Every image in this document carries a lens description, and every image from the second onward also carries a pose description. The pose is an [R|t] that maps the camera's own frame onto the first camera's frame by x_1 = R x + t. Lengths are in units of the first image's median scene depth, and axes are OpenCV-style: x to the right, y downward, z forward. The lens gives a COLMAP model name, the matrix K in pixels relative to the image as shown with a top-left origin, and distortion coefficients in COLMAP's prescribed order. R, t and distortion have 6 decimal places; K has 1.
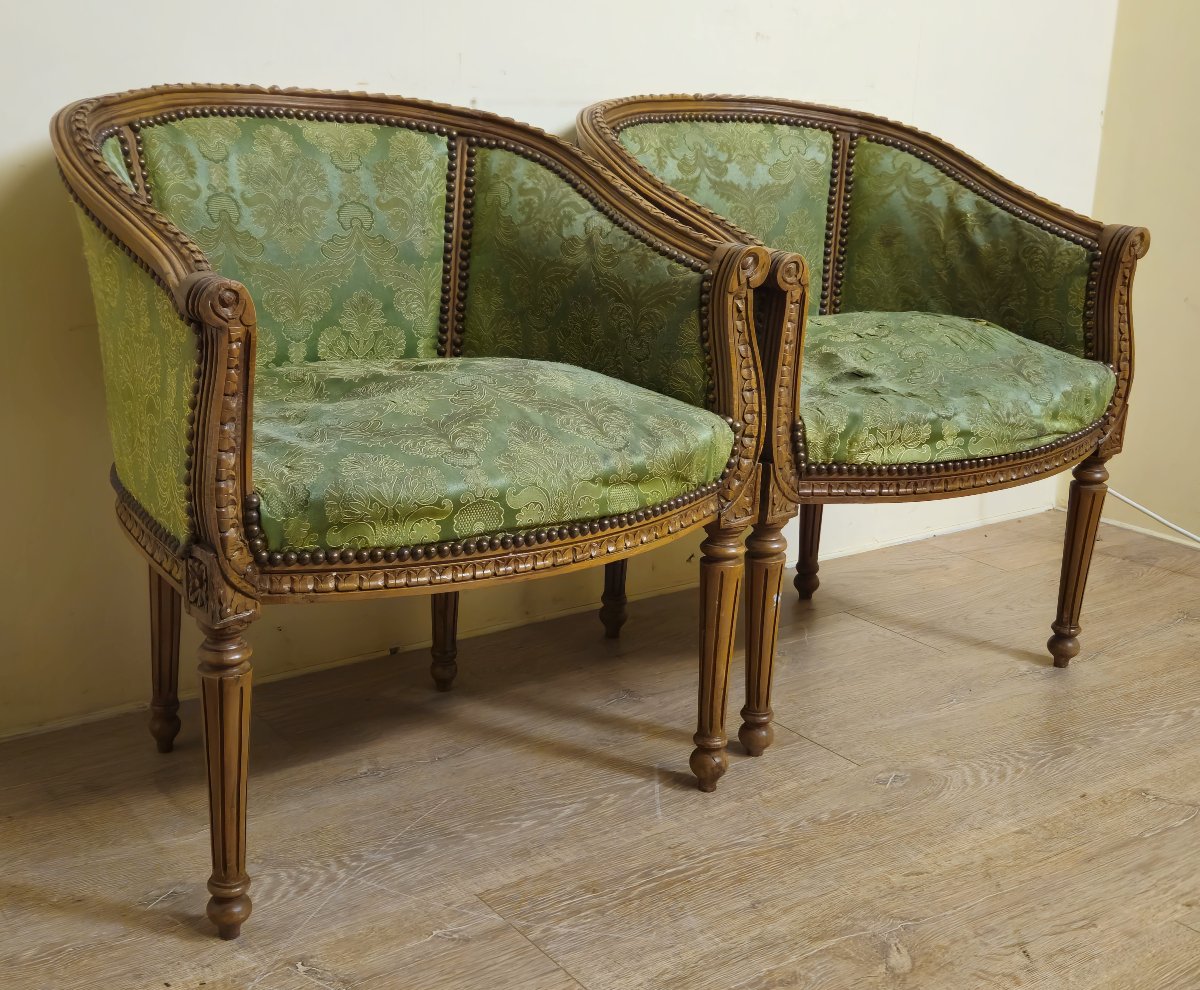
lens RADIAL K [[1482.8, 0, 533.1], [0, 1482.8, 457.0], [0, 0, 1]] dist [0.079349, -0.026215]
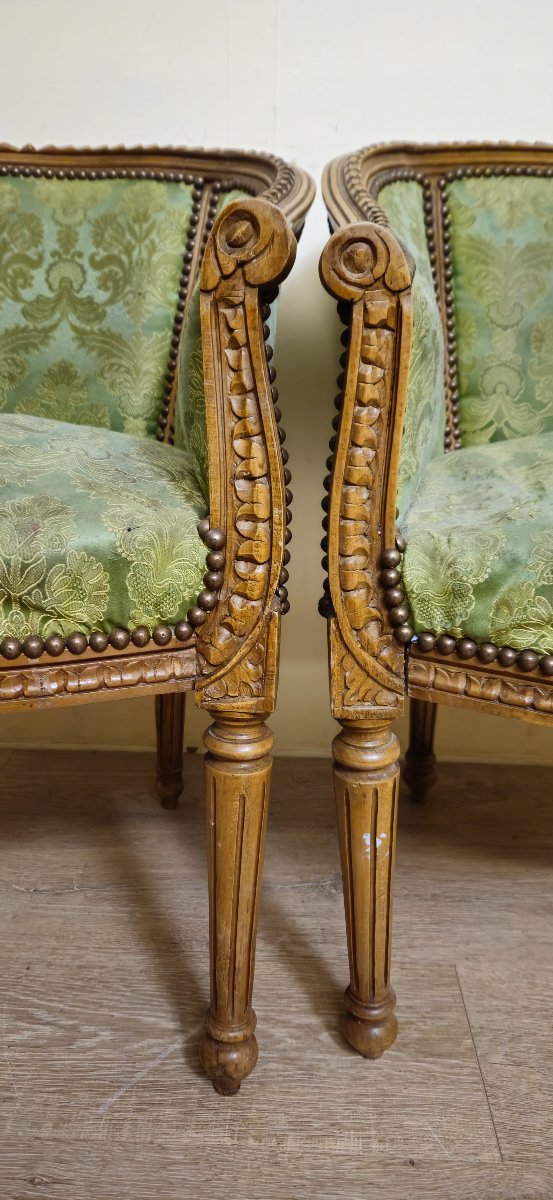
lens RADIAL K [[827.3, 0, 271.7], [0, 827.3, 597.8], [0, 0, 1]] dist [0.019316, -0.004170]
pose [[0.796629, 0.150073, -0.585542, 0.335082], [-0.137544, 0.988283, 0.066165, -0.021794], [0.588611, 0.027829, 0.807937, 0.740990]]
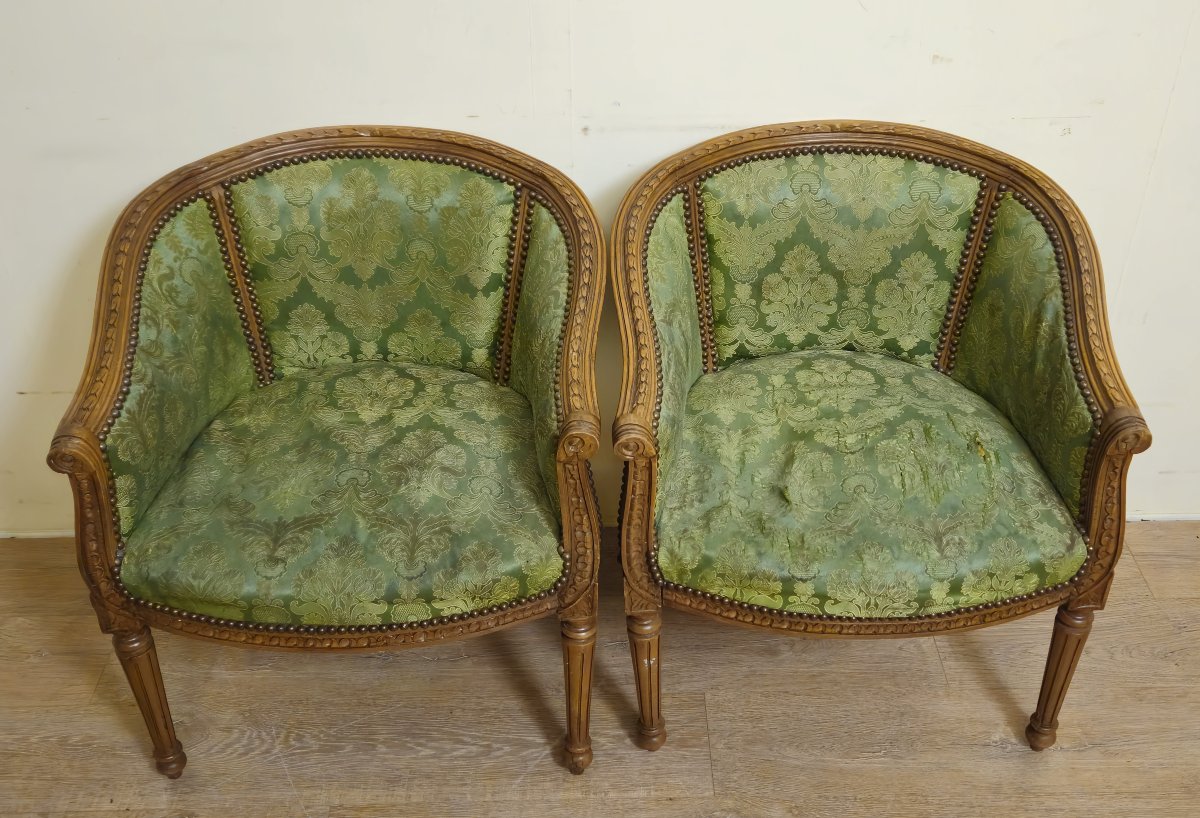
lens RADIAL K [[1344.0, 0, 652.5], [0, 1344.0, 412.2], [0, 0, 1]] dist [0.072922, -0.051527]
pose [[0.844790, 0.299802, -0.443226, 0.622775], [-0.120418, 0.913575, 0.388432, -0.540420], [0.521373, -0.274771, 0.807881, 0.193869]]
